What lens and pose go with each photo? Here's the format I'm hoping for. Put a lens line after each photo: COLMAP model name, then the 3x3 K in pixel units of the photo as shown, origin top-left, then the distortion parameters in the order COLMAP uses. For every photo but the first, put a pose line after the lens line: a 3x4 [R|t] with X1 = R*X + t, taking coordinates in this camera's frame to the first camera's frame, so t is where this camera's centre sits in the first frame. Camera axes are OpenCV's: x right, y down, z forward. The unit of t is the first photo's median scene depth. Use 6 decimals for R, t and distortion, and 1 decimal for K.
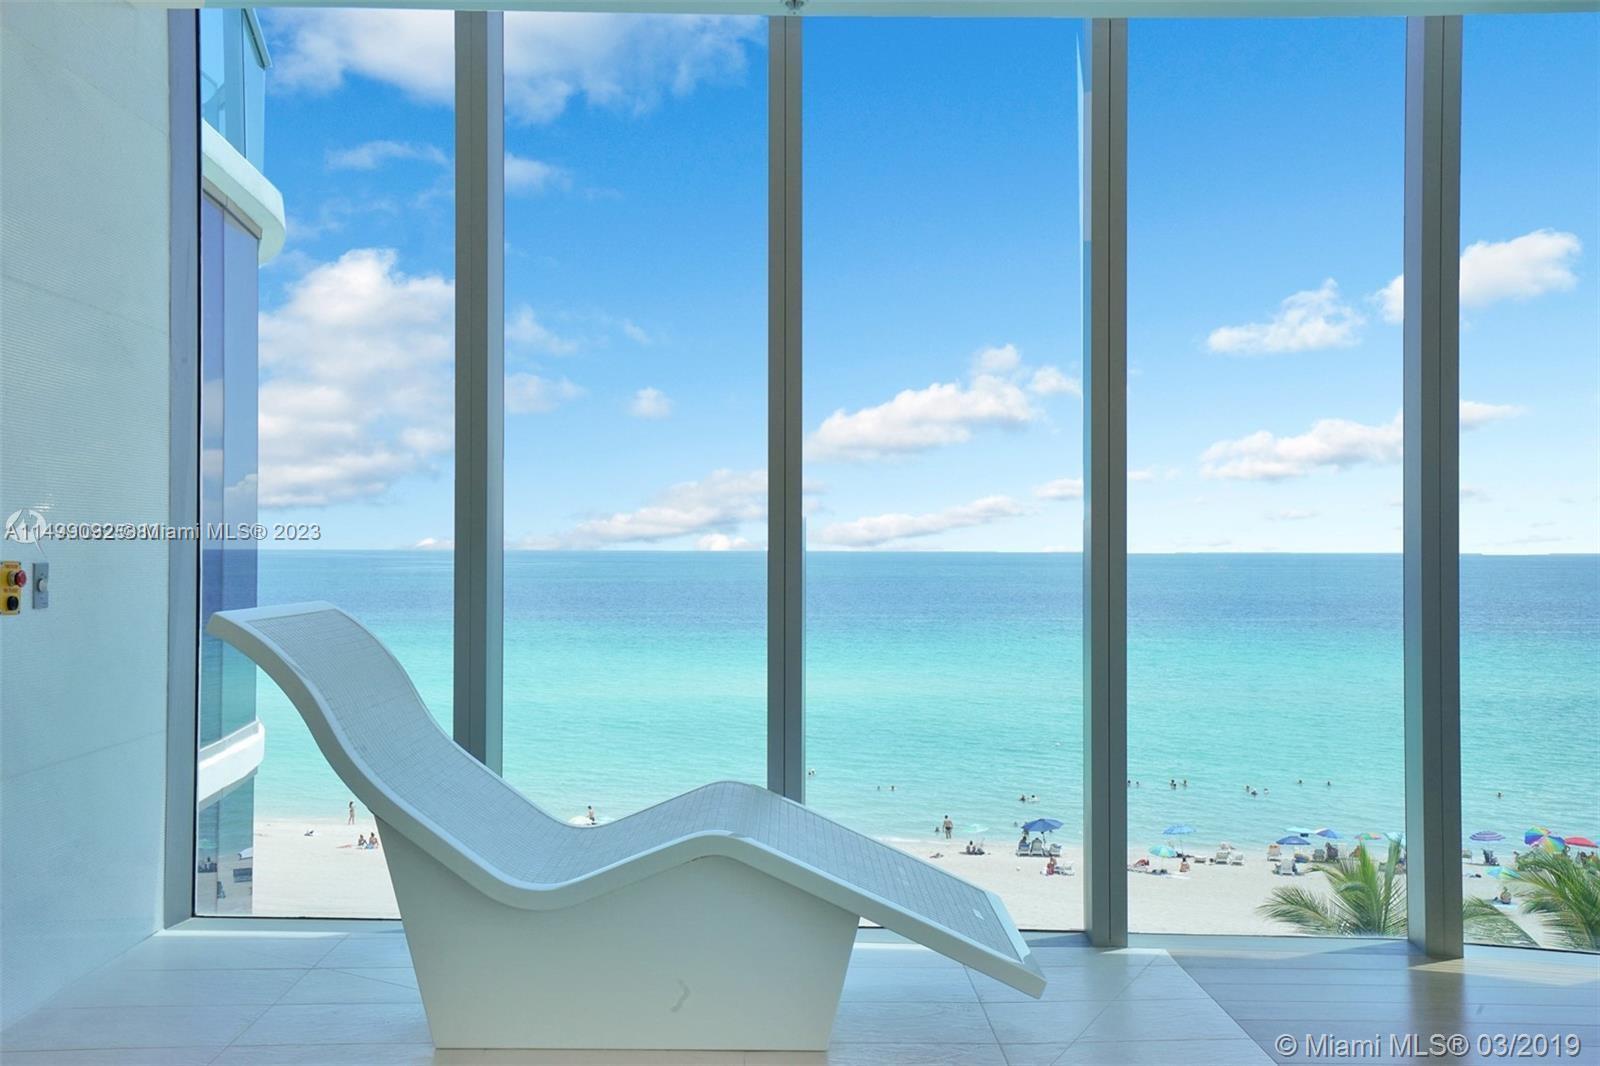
lens RADIAL K [[1514.9, 0, 797.9], [0, 1514.9, 528.0], [0, 0, 1]] dist [-0.007608, 0.000000]
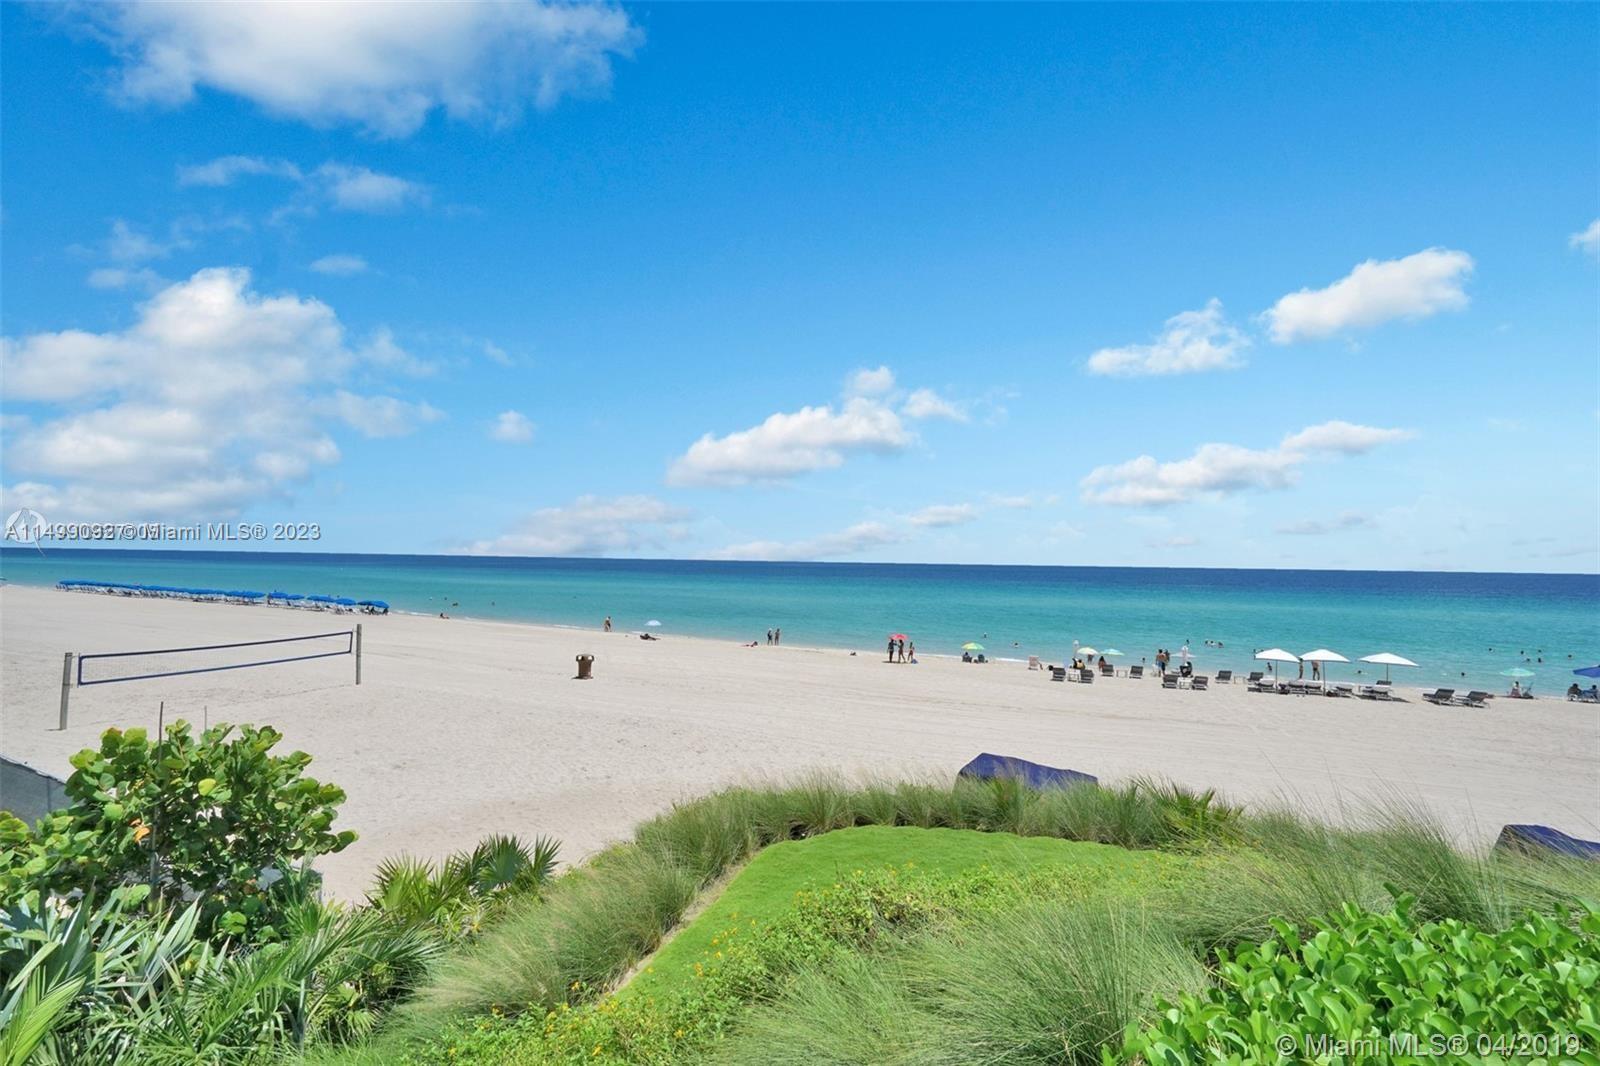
lens RADIAL K [[745.5, 0, 796.6], [0, 745.5, 540.5], [0, 0, 1]] dist [0.000780, -0.000006]
pose [[1.000000, -0.000156, 0.000240, 0.084105], [0.000158, 0.999974, -0.007229, -0.006418], [-0.000239, 0.007229, 0.999974, 0.524049]]
